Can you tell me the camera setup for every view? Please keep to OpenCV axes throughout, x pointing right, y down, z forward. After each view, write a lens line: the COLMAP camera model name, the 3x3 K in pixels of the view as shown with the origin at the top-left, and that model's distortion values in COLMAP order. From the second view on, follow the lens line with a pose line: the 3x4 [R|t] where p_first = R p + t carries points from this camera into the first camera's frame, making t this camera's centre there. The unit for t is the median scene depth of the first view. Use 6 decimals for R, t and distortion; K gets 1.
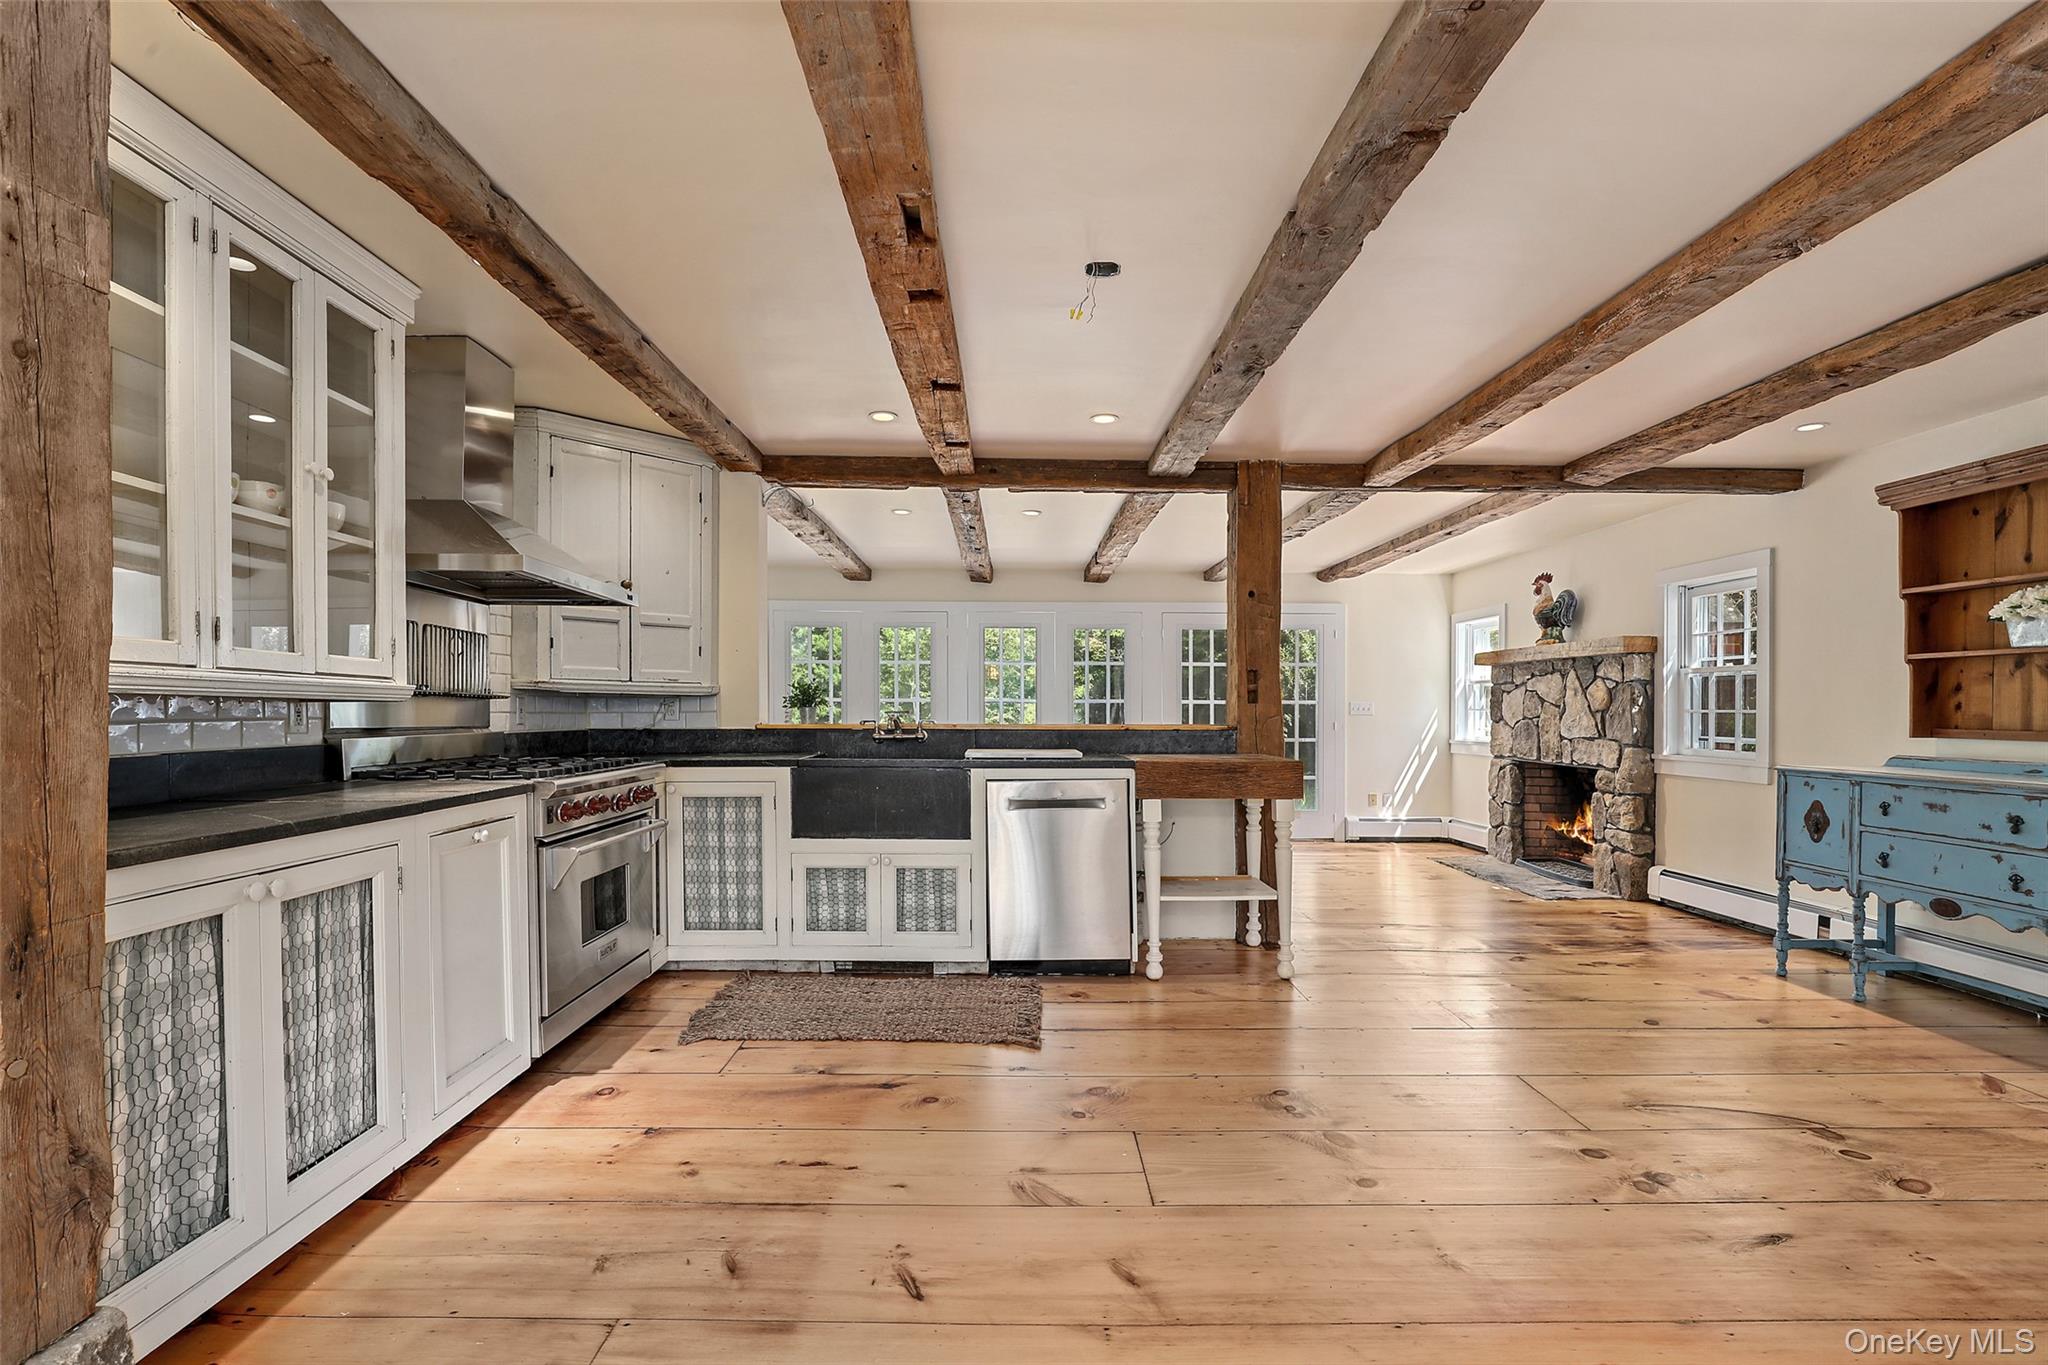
lens RADIAL K [[945.8, 0, 1001.9], [0, 945.8, 703.1], [0, 0, 1]] dist [-0.019384, 0.001981]
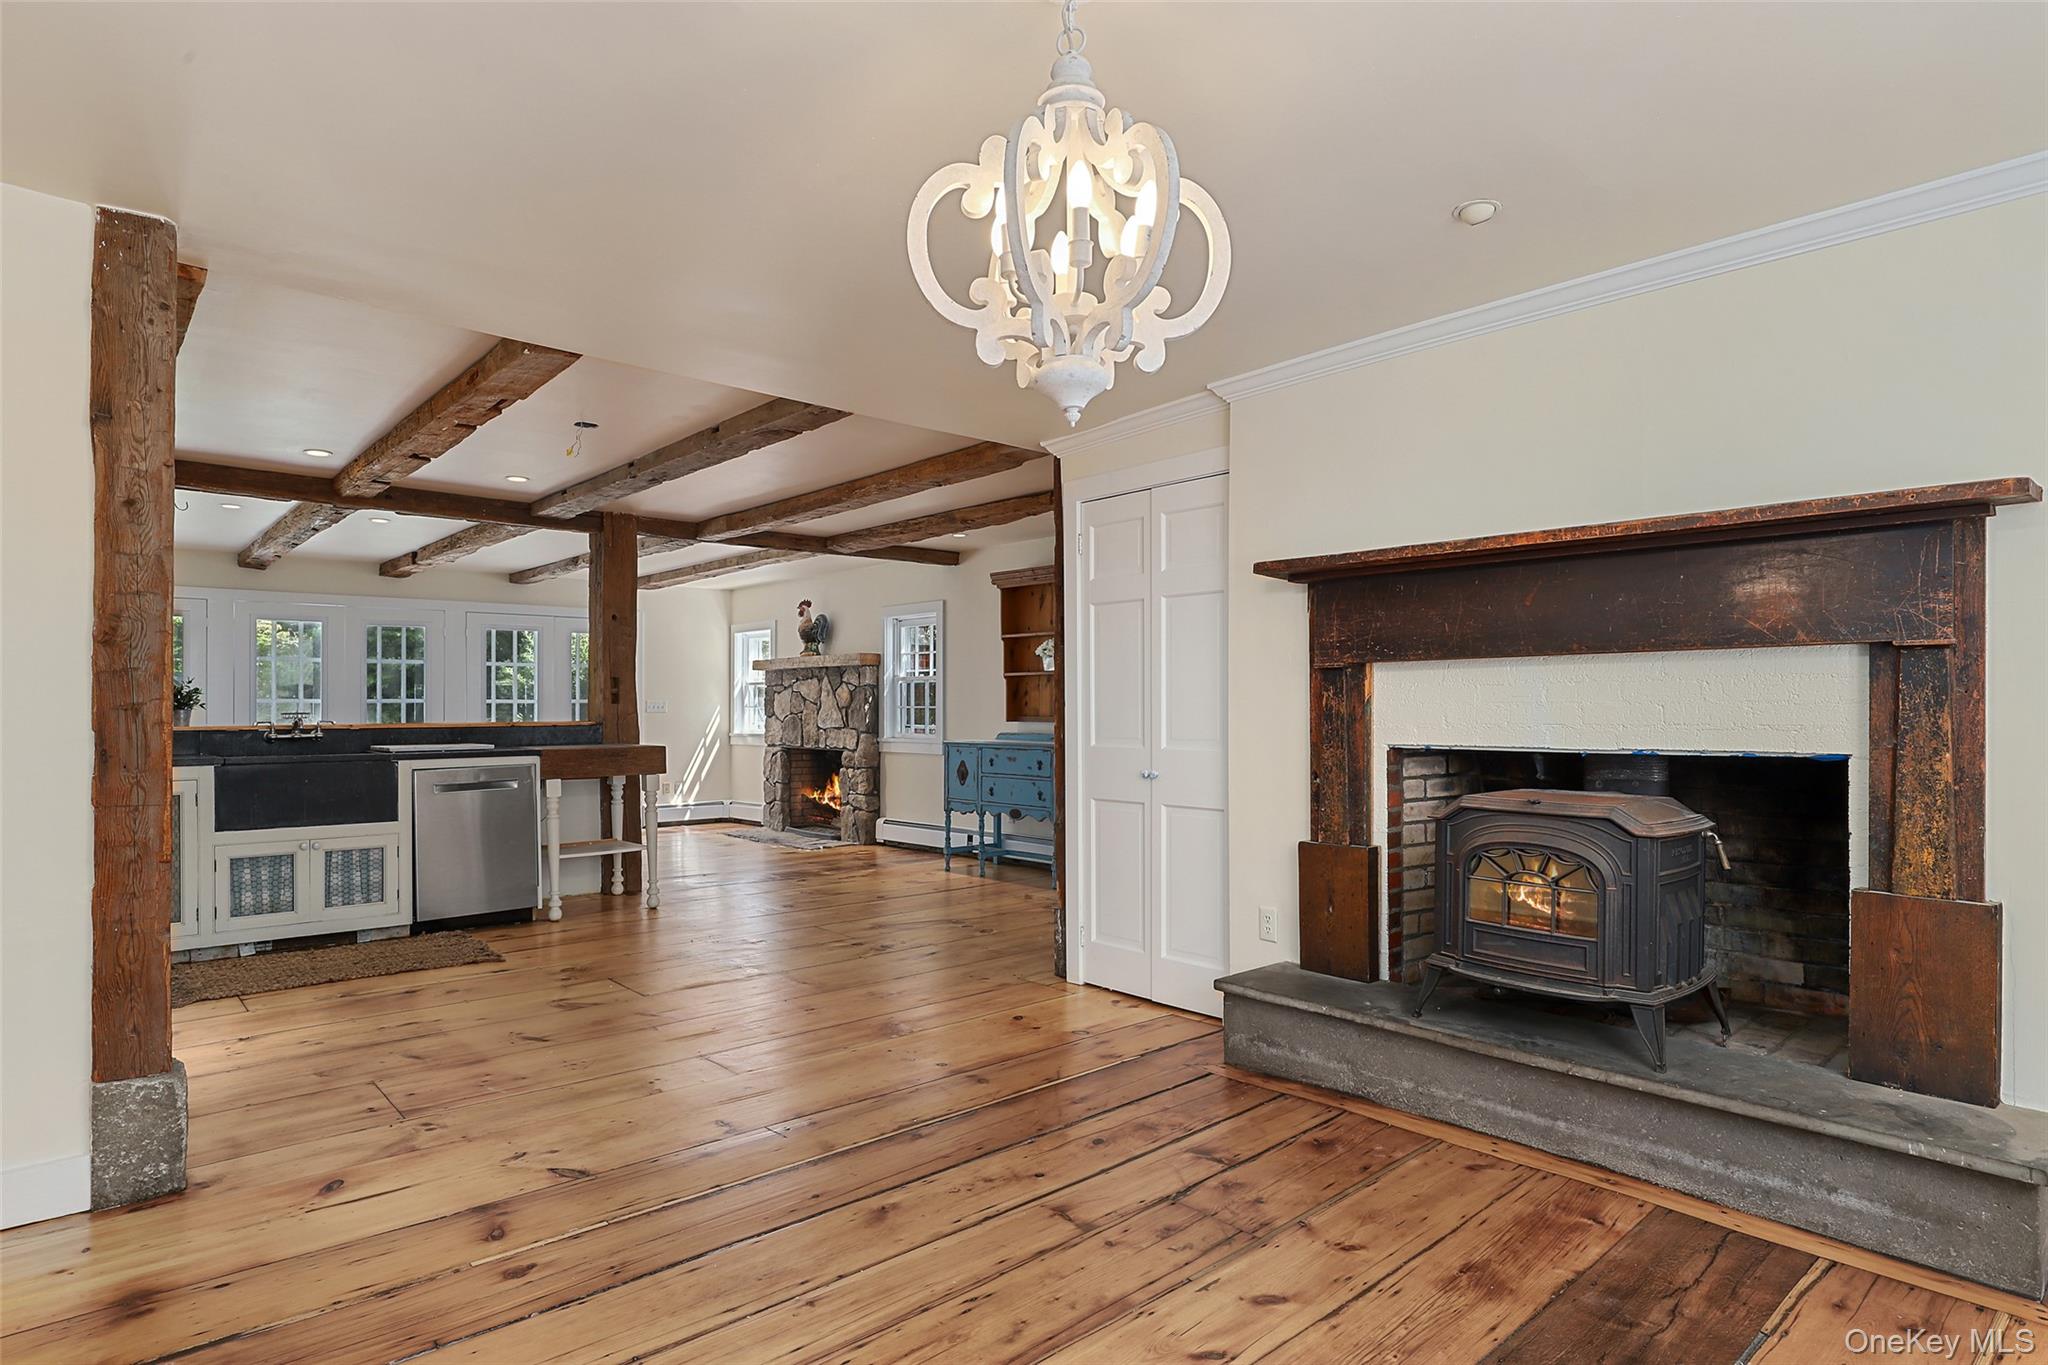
lens RADIAL K [[1118.3, 0, 1013.4], [0, 1118.3, 698.3], [0, 0, 1]] dist [-0.004447, -0.000362]
pose [[0.743364, -0.002021, 0.668884, -0.301204], [0.003018, 0.999995, -0.000333, -0.004080], [-0.668880, 0.002267, 0.743367, -0.416925]]
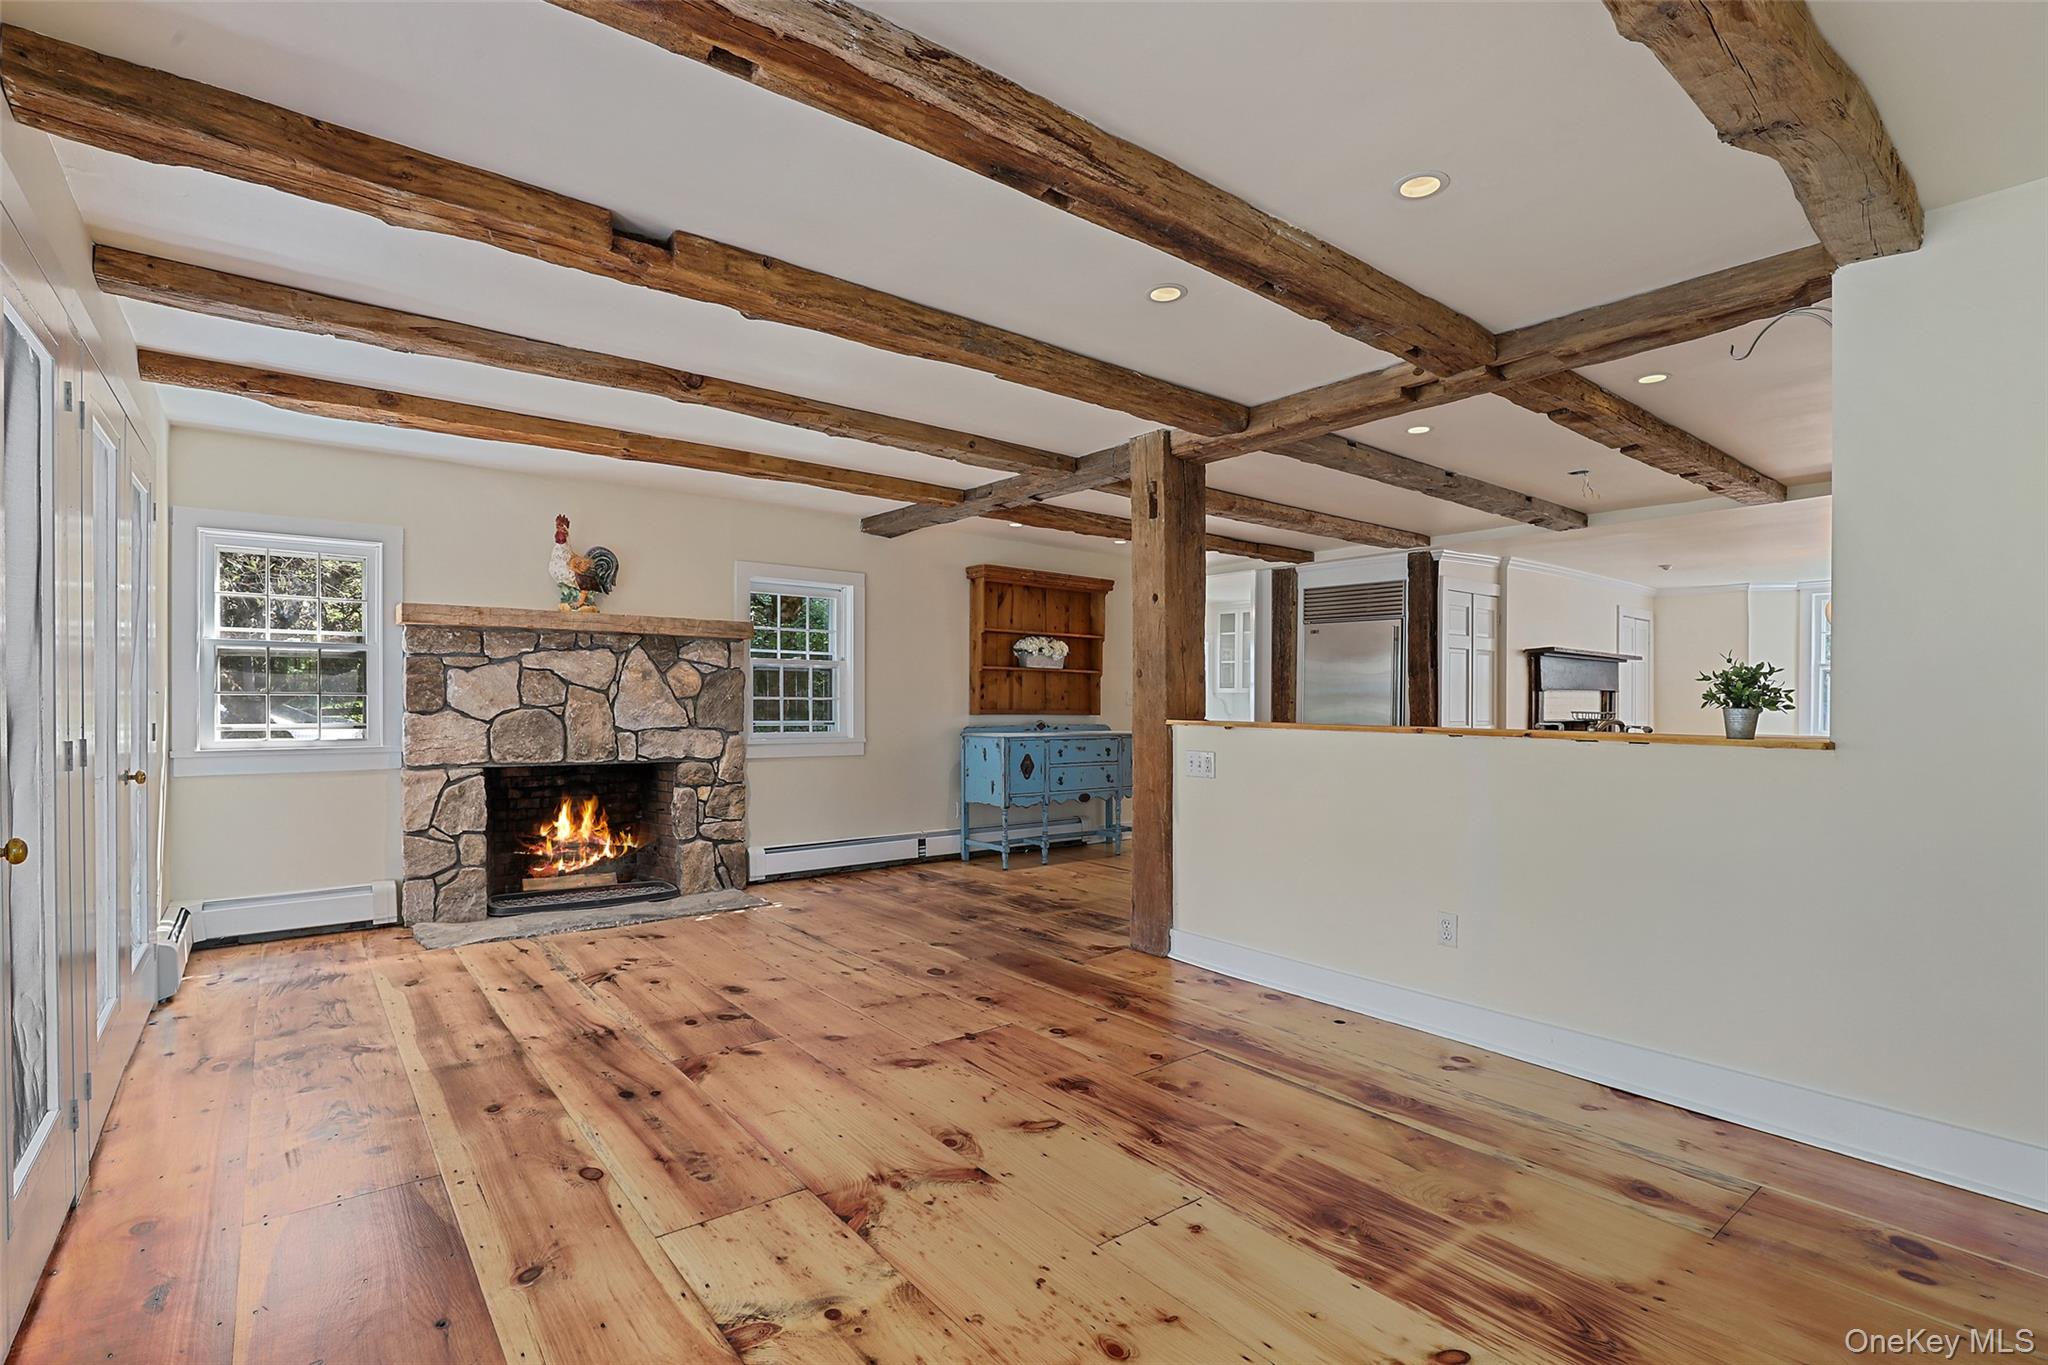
lens RADIAL K [[945.8, 0, 1024.1], [0, 945.8, 697.2], [0, 0, 1]] dist [-0.019384, 0.001981]
pose [[-0.622892, -0.008794, 0.782258, -0.330023], [-0.016330, 0.999865, -0.001763, 0.005289], [-0.782137, -0.013872, -0.622952, 1.564160]]
